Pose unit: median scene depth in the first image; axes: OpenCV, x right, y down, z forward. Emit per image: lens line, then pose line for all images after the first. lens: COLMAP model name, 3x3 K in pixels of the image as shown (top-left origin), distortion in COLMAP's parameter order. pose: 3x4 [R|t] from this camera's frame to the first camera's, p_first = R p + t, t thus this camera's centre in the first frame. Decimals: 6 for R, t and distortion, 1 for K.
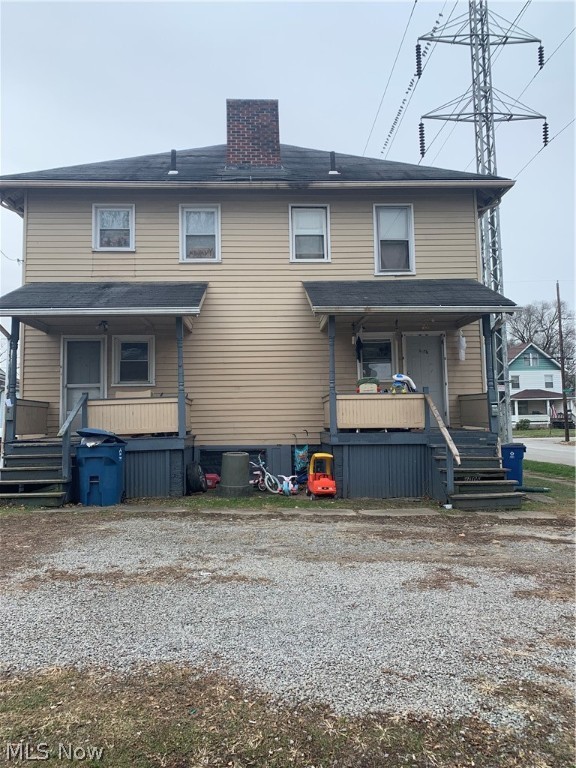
lens RADIAL K [[580.4, 0, 288.0], [0, 580.4, 384.0], [0, 0, 1]] dist [0.080697, -0.066530]
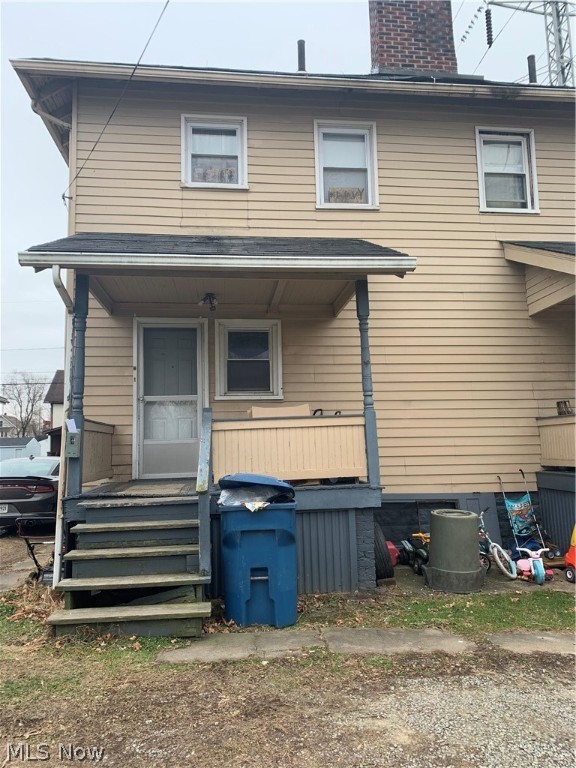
lens RADIAL K [[580.4, 0, 288.0], [0, 580.4, 384.0], [0, 0, 1]] dist [0.080697, -0.066530]
pose [[0.996783, 0.003735, 0.080061, -0.270524], [-0.000410, 0.999138, -0.041515, 0.012815], [-0.080147, 0.041349, 0.995925, 0.371229]]
